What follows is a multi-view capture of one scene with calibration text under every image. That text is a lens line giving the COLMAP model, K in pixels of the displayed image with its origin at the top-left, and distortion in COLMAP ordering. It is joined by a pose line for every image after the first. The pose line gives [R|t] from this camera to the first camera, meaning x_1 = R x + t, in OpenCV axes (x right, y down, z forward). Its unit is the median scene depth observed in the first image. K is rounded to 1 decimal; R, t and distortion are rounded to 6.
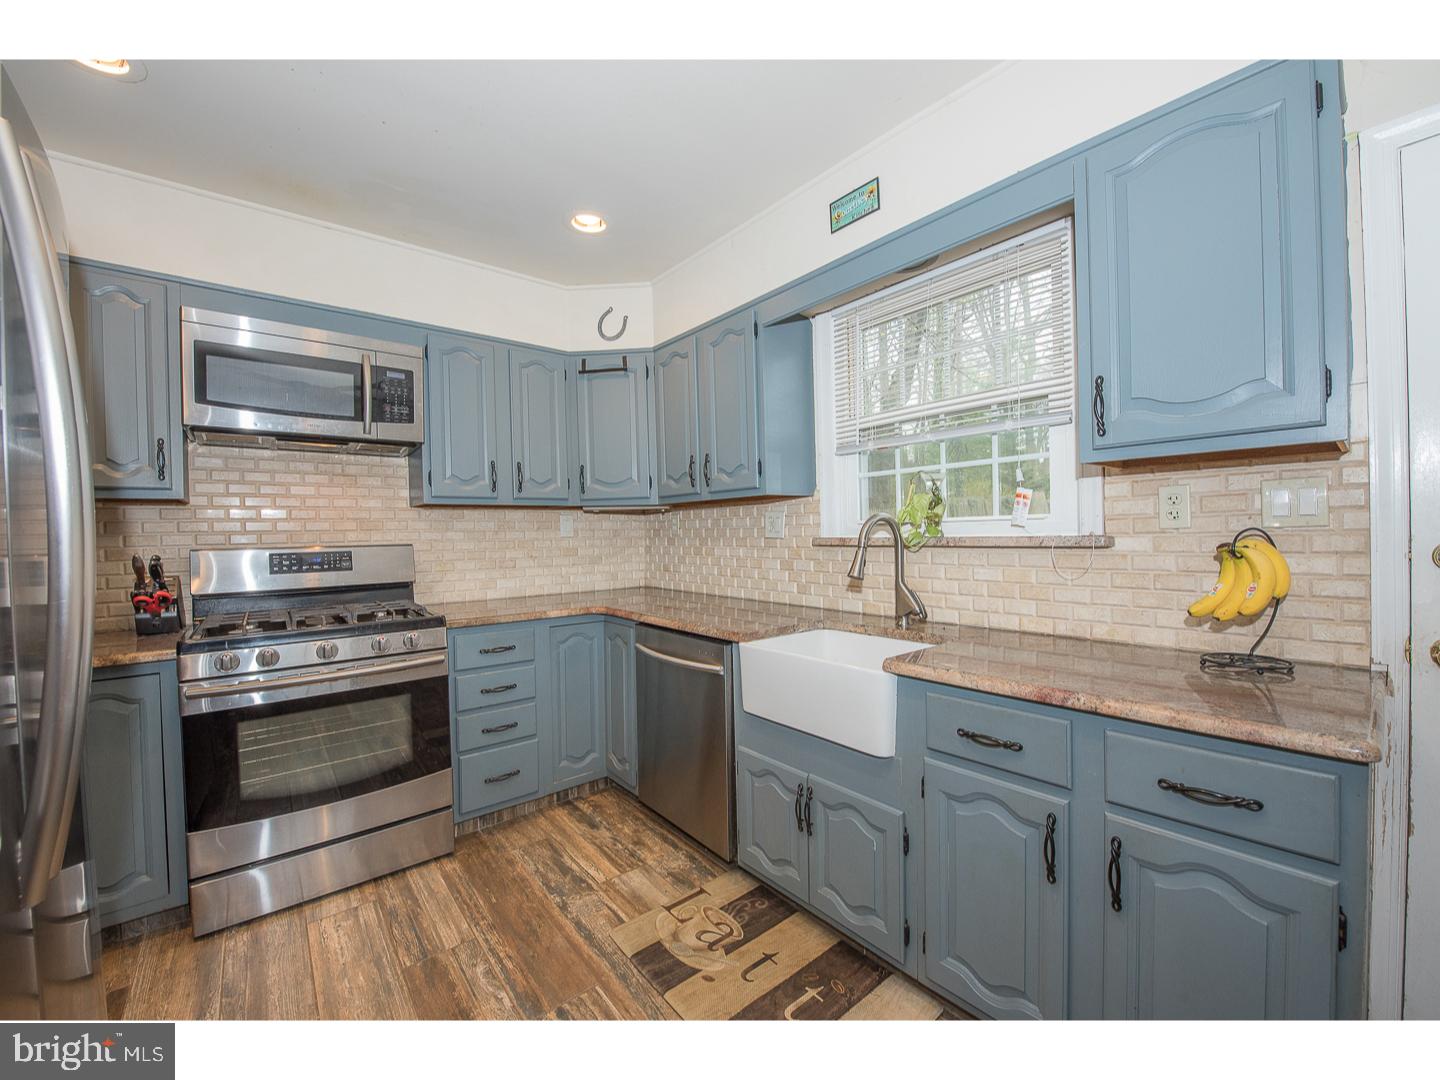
lens RADIAL K [[573.8, 0, 695.3], [0, 573.8, 540.1], [0, 0, 1]] dist [-0.011715, -0.000322]
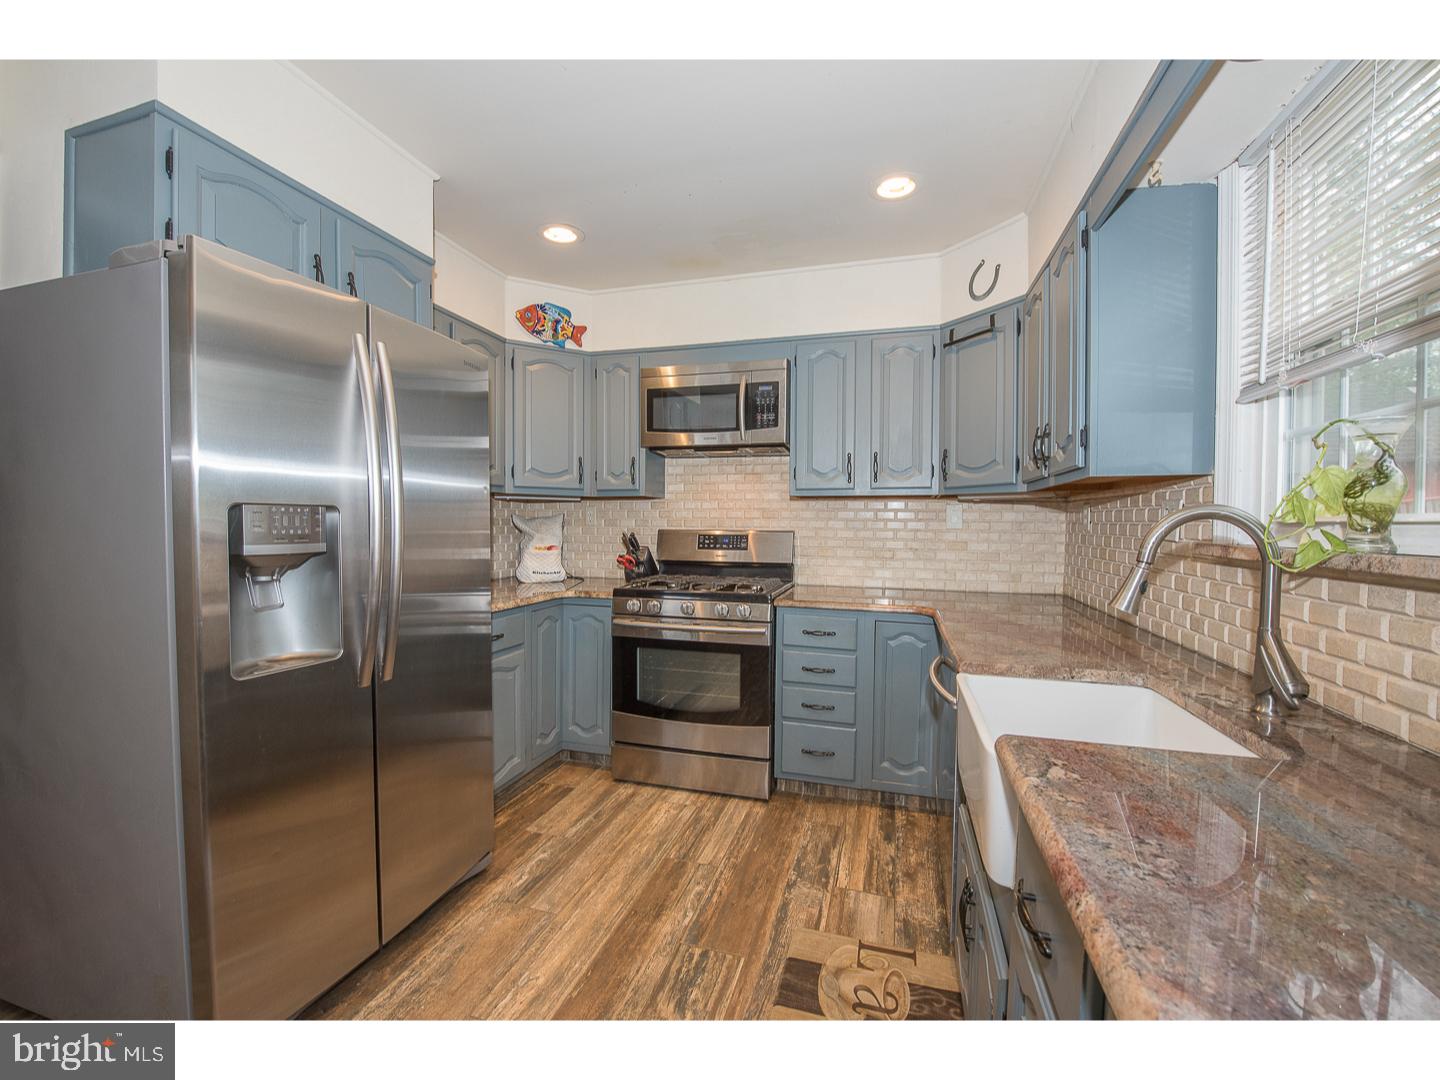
lens RADIAL K [[581.0, 0, 720.0], [0, 581.0, 540.0], [0, 0, 1]] dist [-0.008937, -0.003734]
pose [[0.583109, 0.046977, -0.811034, 0.434183], [-0.027700, 0.998896, 0.037943, -0.017895], [0.811921, 0.000341, 0.583767, 0.235628]]
